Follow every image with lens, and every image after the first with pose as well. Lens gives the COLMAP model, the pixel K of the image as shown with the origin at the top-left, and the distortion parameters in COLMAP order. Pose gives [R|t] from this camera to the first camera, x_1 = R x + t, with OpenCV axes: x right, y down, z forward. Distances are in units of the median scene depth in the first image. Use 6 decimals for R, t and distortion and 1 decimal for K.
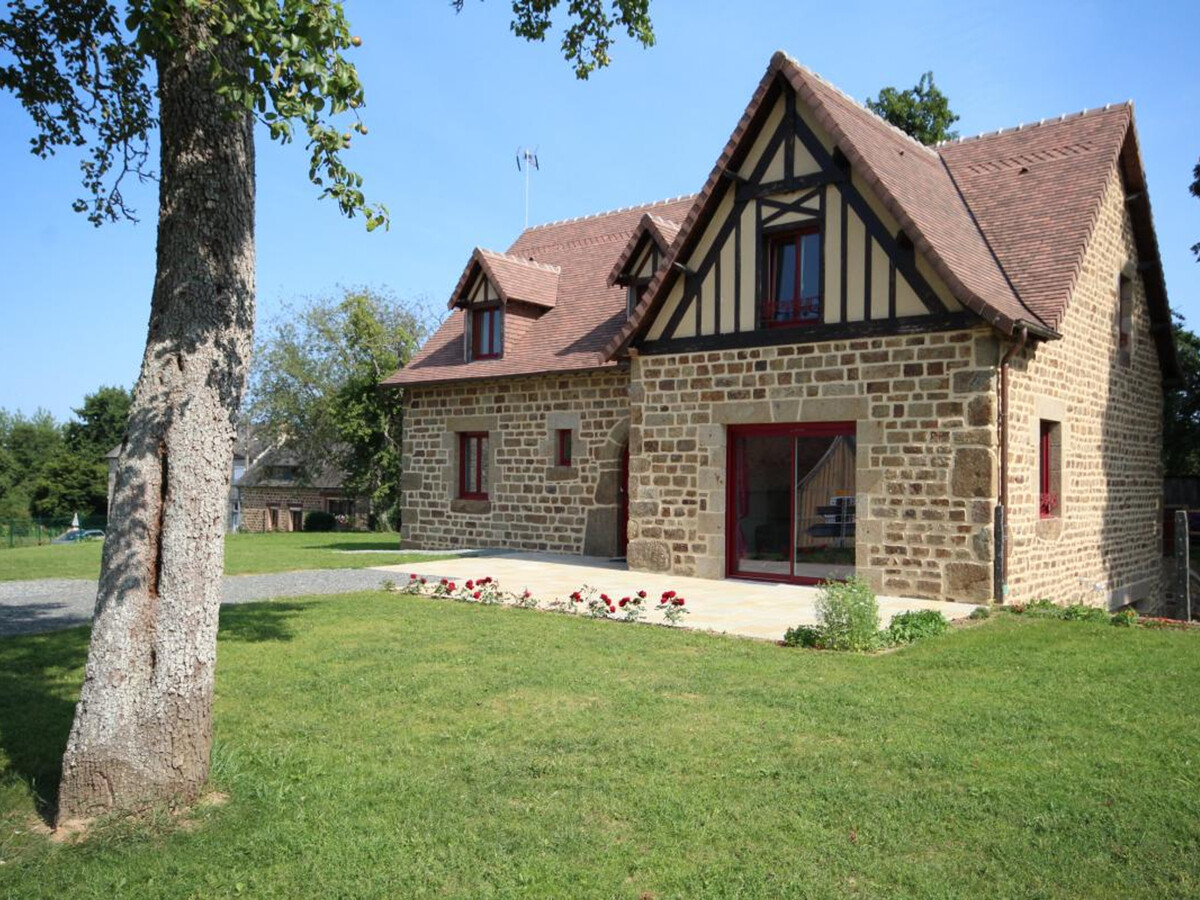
lens RADIAL K [[1002.4, 0, 600.0], [0, 1002.4, 450.0], [0, 0, 1]] dist [-0.019554, -0.000144]
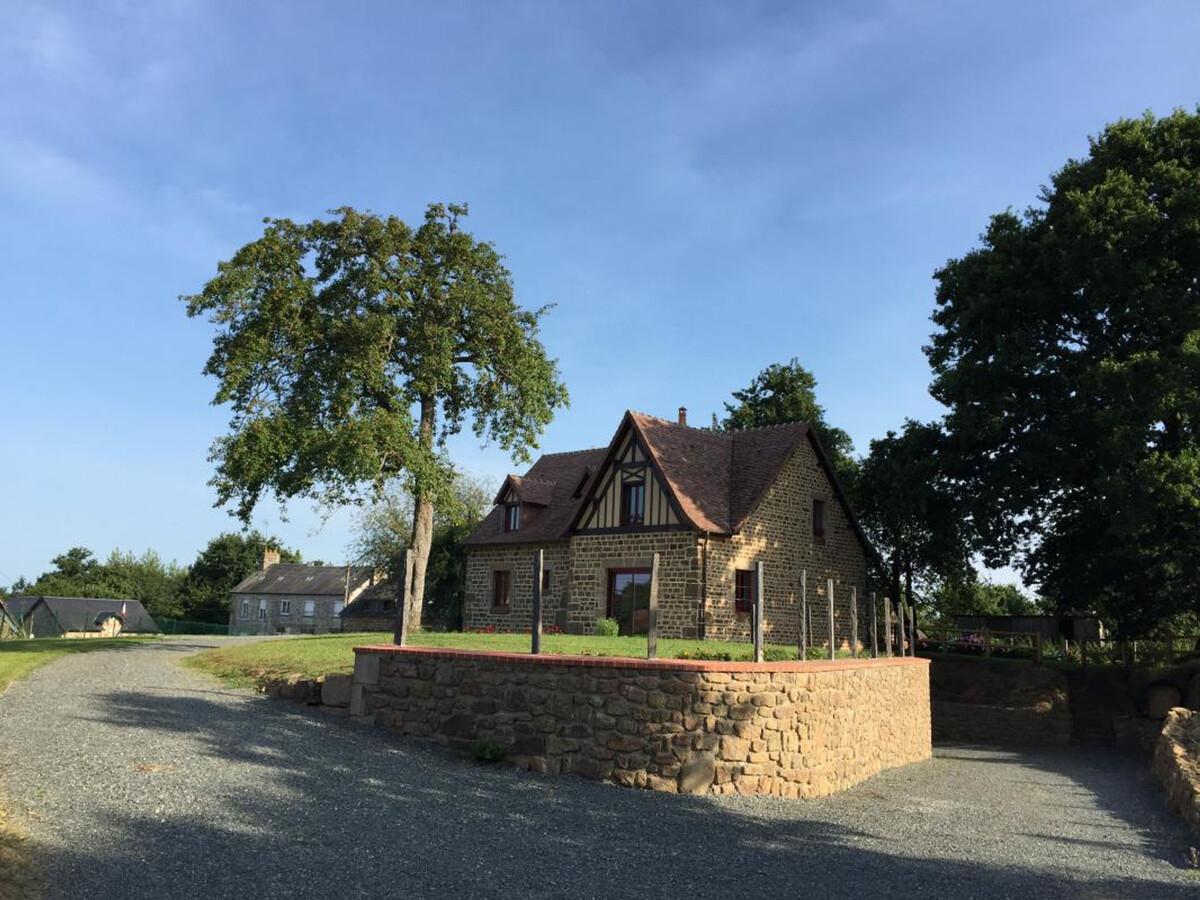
lens RADIAL K [[1026.3, 0, 603.6], [0, 1026.3, 435.9], [0, 0, 1]] dist [0.054633, -0.001553]
pose [[0.997169, 0.013630, -0.073946, 0.279261], [-0.025342, 0.986817, -0.159843, 0.049067], [0.070793, 0.161264, 0.984369, -1.289953]]
